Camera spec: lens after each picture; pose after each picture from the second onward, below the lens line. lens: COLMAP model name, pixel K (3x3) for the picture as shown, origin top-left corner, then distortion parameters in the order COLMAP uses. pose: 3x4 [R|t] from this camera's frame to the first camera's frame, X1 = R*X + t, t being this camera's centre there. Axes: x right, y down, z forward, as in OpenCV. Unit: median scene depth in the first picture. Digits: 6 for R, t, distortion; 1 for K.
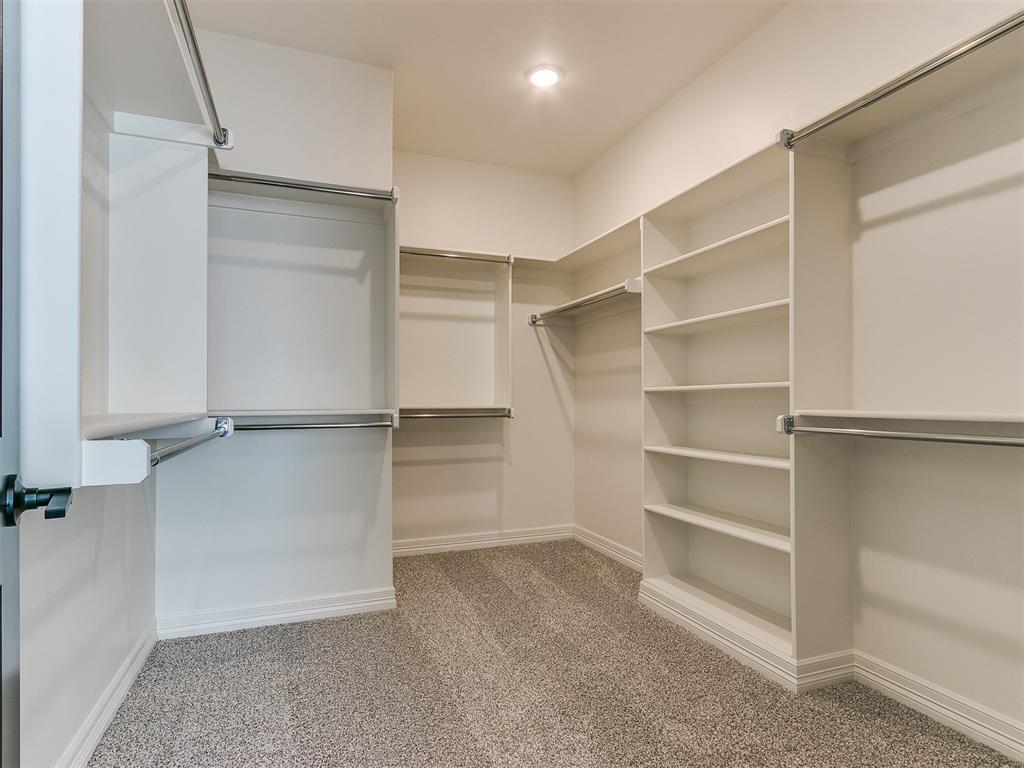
lens RADIAL K [[544.6, 0, 511.6], [0, 544.6, 388.3], [0, 0, 1]] dist [0.008056, -0.003867]
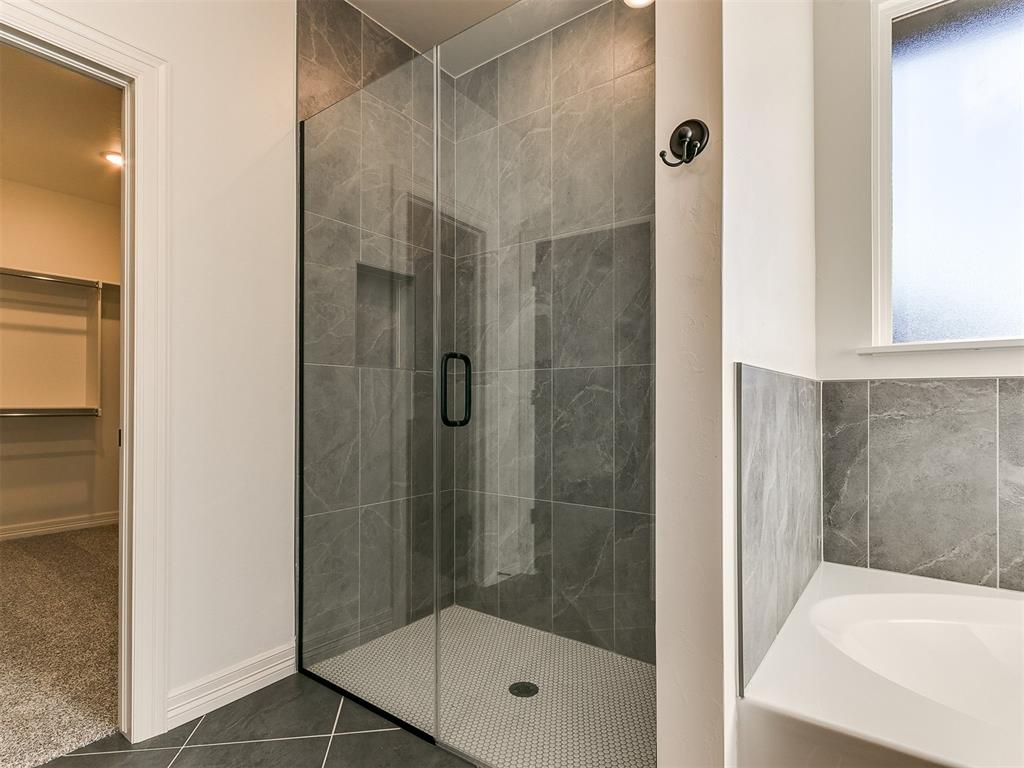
lens RADIAL K [[544.6, 0, 508.7], [0, 544.6, 388.6], [0, 0, 1]] dist [0.008056, -0.003867]
pose [[0.855589, 0.007258, 0.517605, 0.145136], [-0.005503, 0.999973, -0.004926, -0.006196], [-0.517626, 0.001367, 0.855606, -0.488793]]
